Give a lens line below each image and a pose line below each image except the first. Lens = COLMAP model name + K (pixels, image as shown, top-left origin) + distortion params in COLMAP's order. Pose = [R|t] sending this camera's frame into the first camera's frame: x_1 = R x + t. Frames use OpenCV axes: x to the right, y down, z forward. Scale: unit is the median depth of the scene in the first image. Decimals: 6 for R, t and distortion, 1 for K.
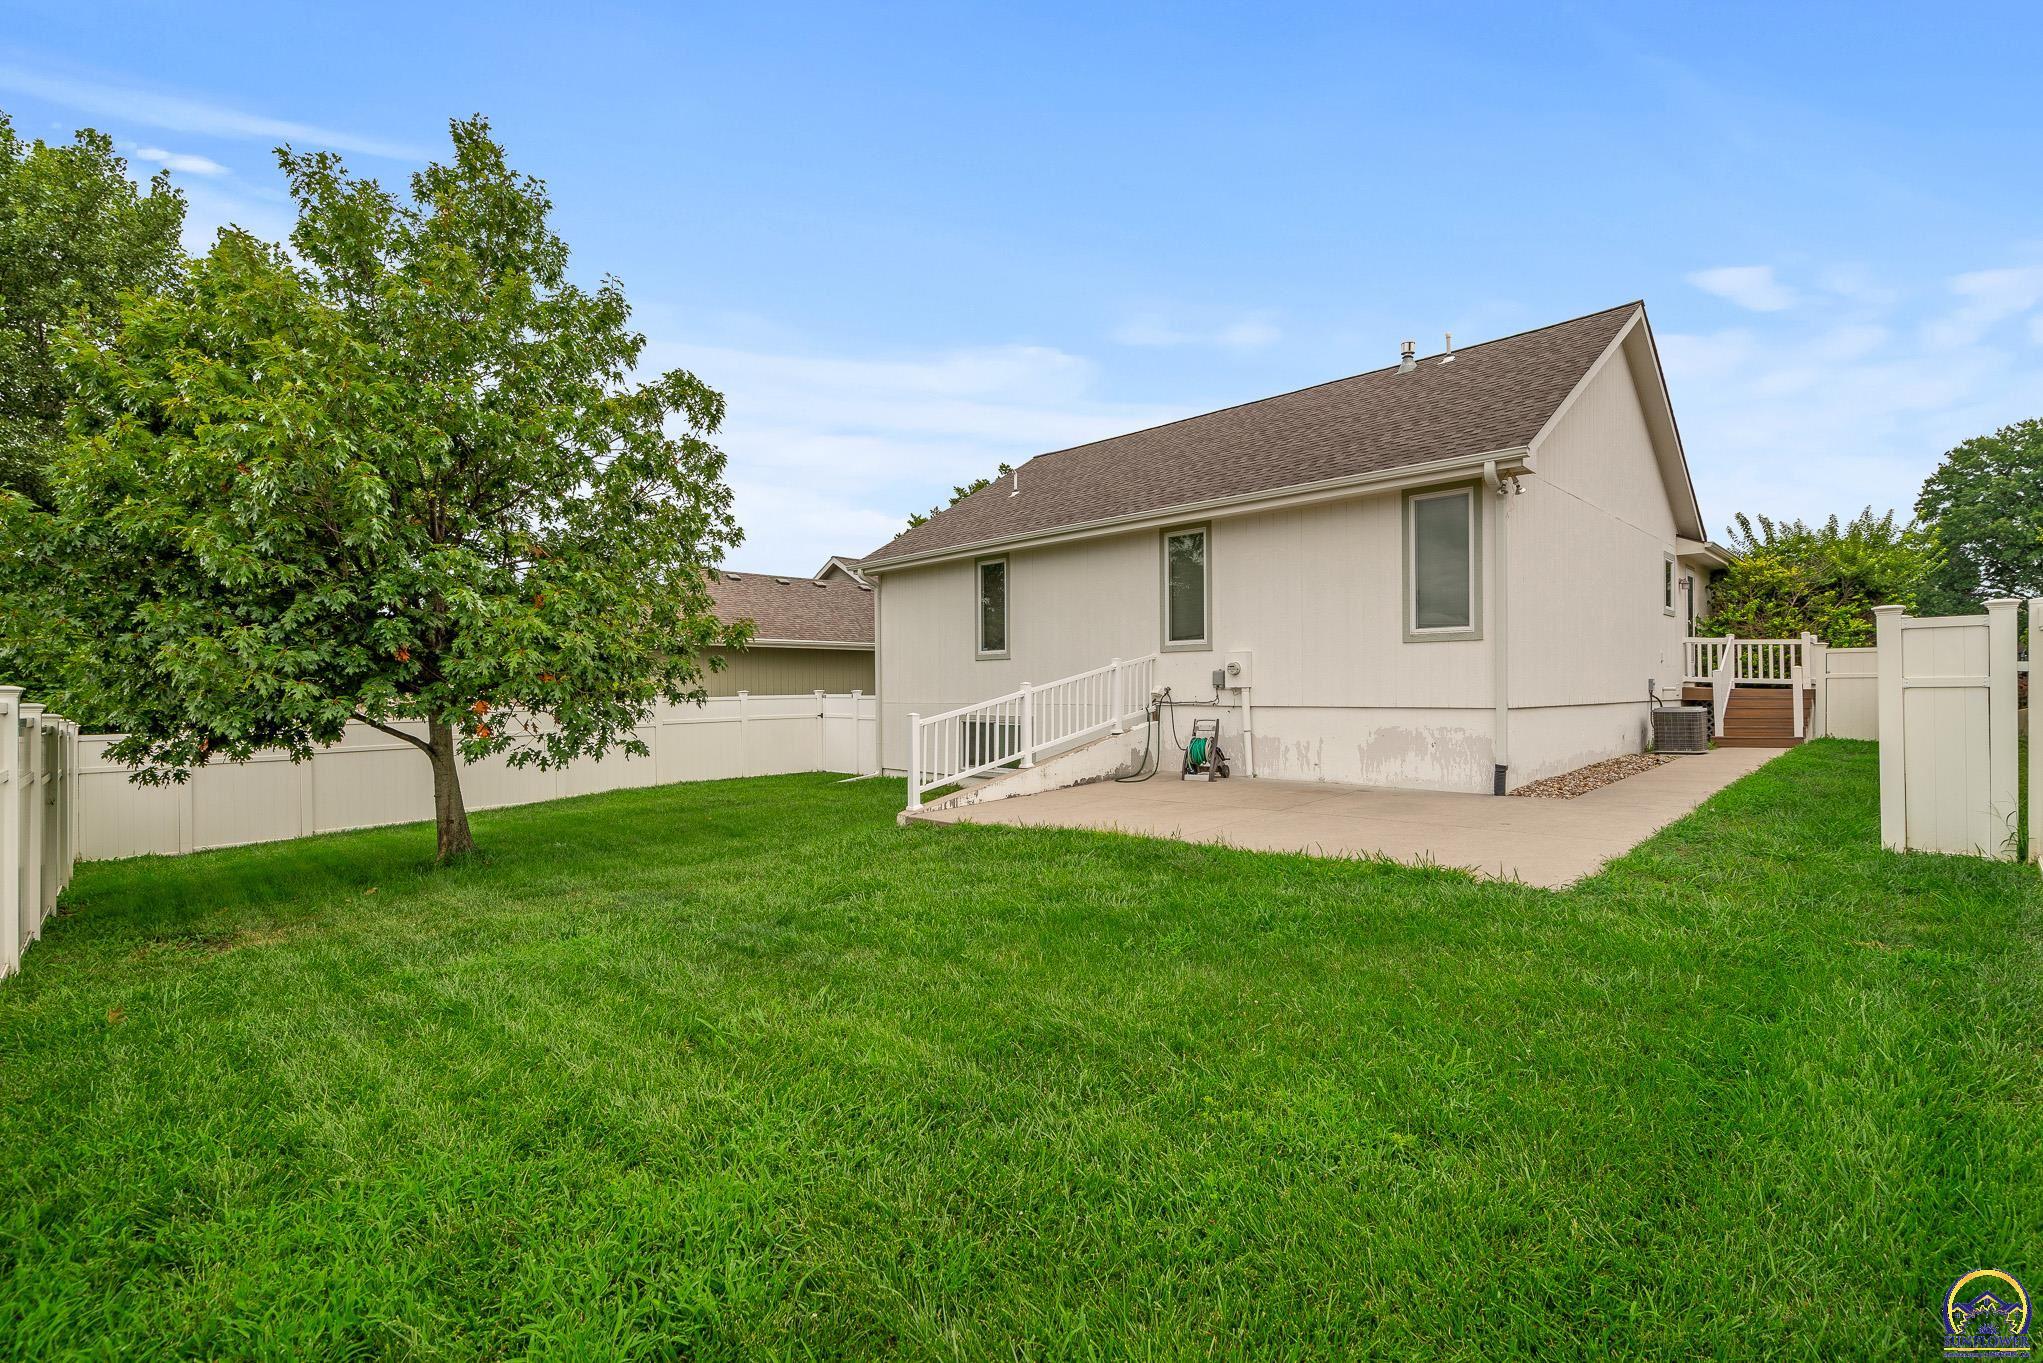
lens RADIAL K [[950.3, 0, 1026.1], [0, 950.3, 678.3], [0, 0, 1]] dist [-0.000282, -0.000148]
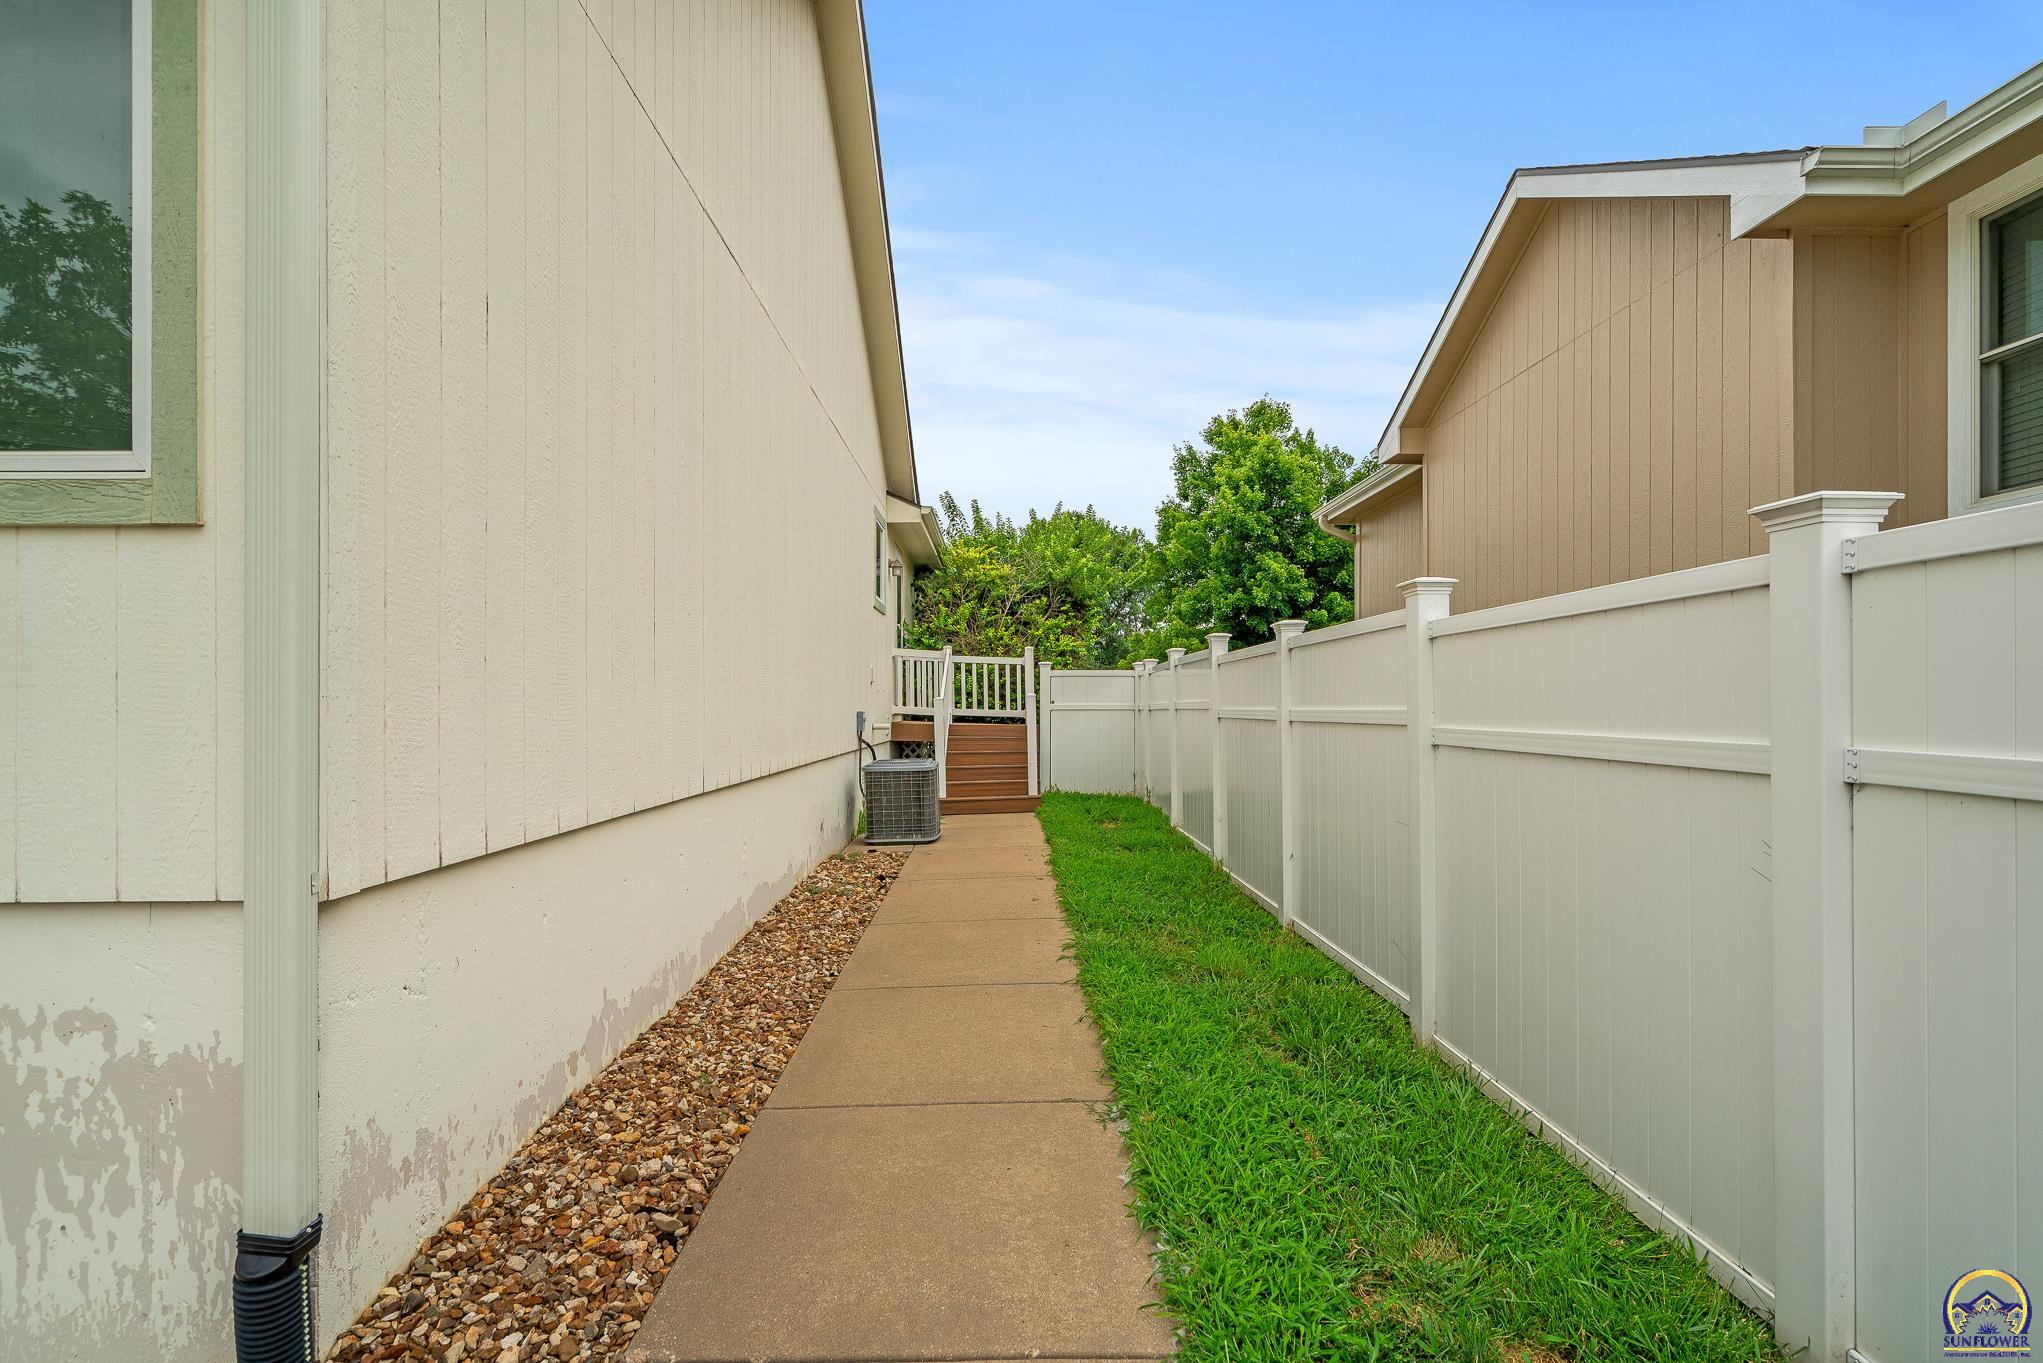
lens RADIAL K [[950.3, 0, 1024.0], [0, 950.3, 698.1], [0, 0, 1]] dist [-0.000282, -0.000148]
pose [[0.701497, 0.005500, 0.712651, 0.279694], [0.000296, 0.999968, -0.008010, -0.002811], [-0.712672, 0.005830, 0.701473, 0.463343]]
